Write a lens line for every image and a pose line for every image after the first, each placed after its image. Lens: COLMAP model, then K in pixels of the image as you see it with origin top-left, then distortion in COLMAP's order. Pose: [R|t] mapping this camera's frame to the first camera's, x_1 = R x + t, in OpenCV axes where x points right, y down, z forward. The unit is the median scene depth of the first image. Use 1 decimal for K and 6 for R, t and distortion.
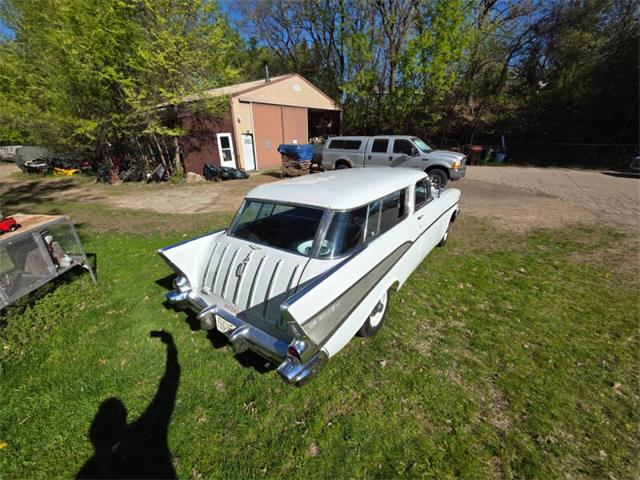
lens RADIAL K [[257.7, 0, 322.2], [0, 257.7, 237.1], [0, 0, 1]] dist [0.000861, -0.000577]
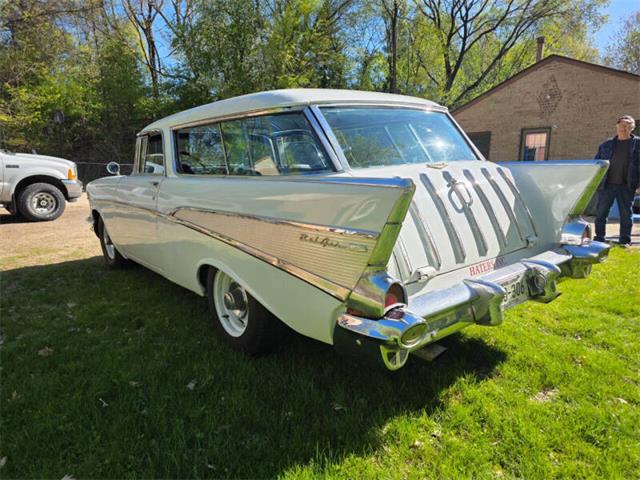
lens RADIAL K [[434.9, 0, 321.8], [0, 434.9, 244.9], [0, 0, 1]] dist [0.031093, -0.026846]
pose [[0.238942, -0.149354, 0.959479, -0.254808], [0.353133, 0.933810, 0.057417, 0.011705], [-0.904546, 0.325104, 0.275868, 0.201780]]
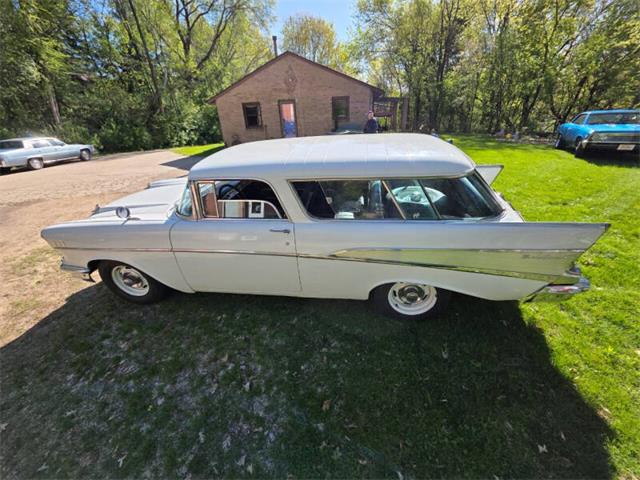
lens RADIAL K [[257.7, 0, 325.8], [0, 257.7, 238.8], [0, 0, 1]] dist [0.000861, -0.000577]
pose [[-0.489525, -0.357208, 0.795467, -0.173876], [0.373172, 0.738667, 0.561350, -0.130305], [-0.788104, 0.571641, -0.228296, 0.377966]]
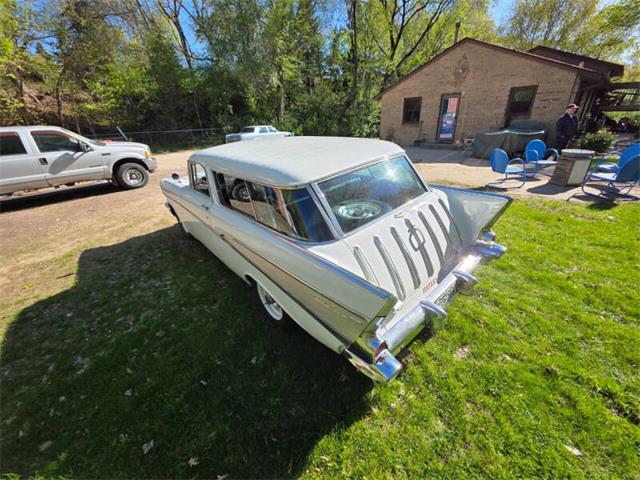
lens RADIAL K [[257.7, 0, 325.4], [0, 257.7, 239.2], [0, 0, 1]] dist [0.000861, -0.000577]
pose [[0.185964, -0.424128, 0.886303, -0.215227], [0.409117, 0.853548, 0.322613, -0.051704], [-0.893331, 0.302607, 0.332248, 0.190836]]
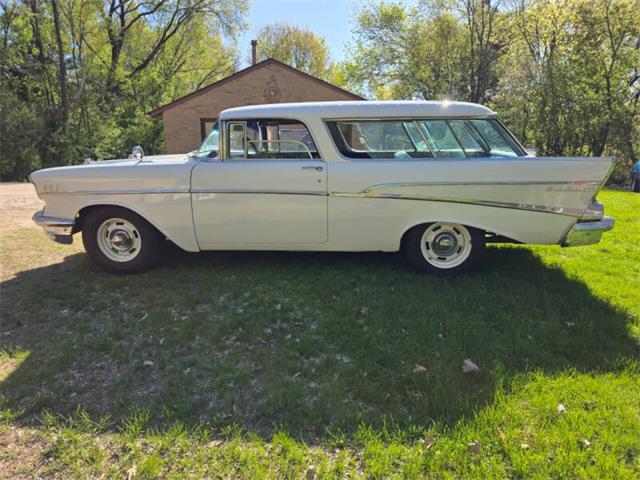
lens RADIAL K [[434.9, 0, 332.2], [0, 434.9, 237.3], [0, 0, 1]] dist [0.031093, -0.026846]
pose [[-0.539786, -0.145222, 0.829181, -0.278374], [0.318890, 0.876320, 0.361071, -0.108116], [-0.779064, 0.459318, -0.426716, 0.498933]]
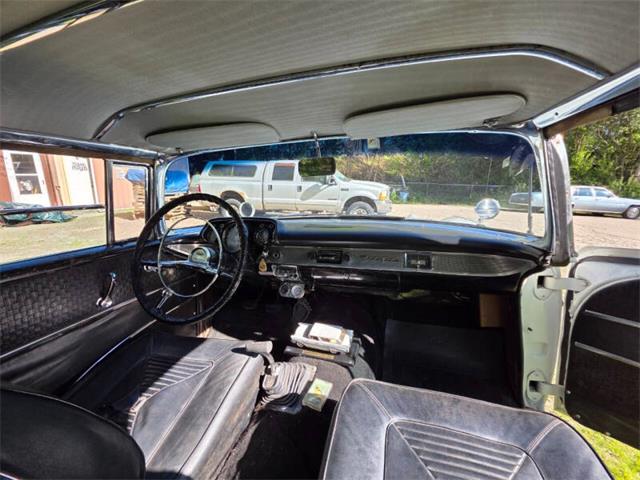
lens RADIAL K [[259.1, 0, 321.4], [0, 259.1, 238.5], [0, 0, 1]] dist [0.002035, 0.000158]
pose [[0.936138, -0.045457, 0.348682, 0.054315], [0.102613, 0.983763, -0.147243, -0.045262], [-0.336328, 0.173619, 0.925603, 0.281188]]
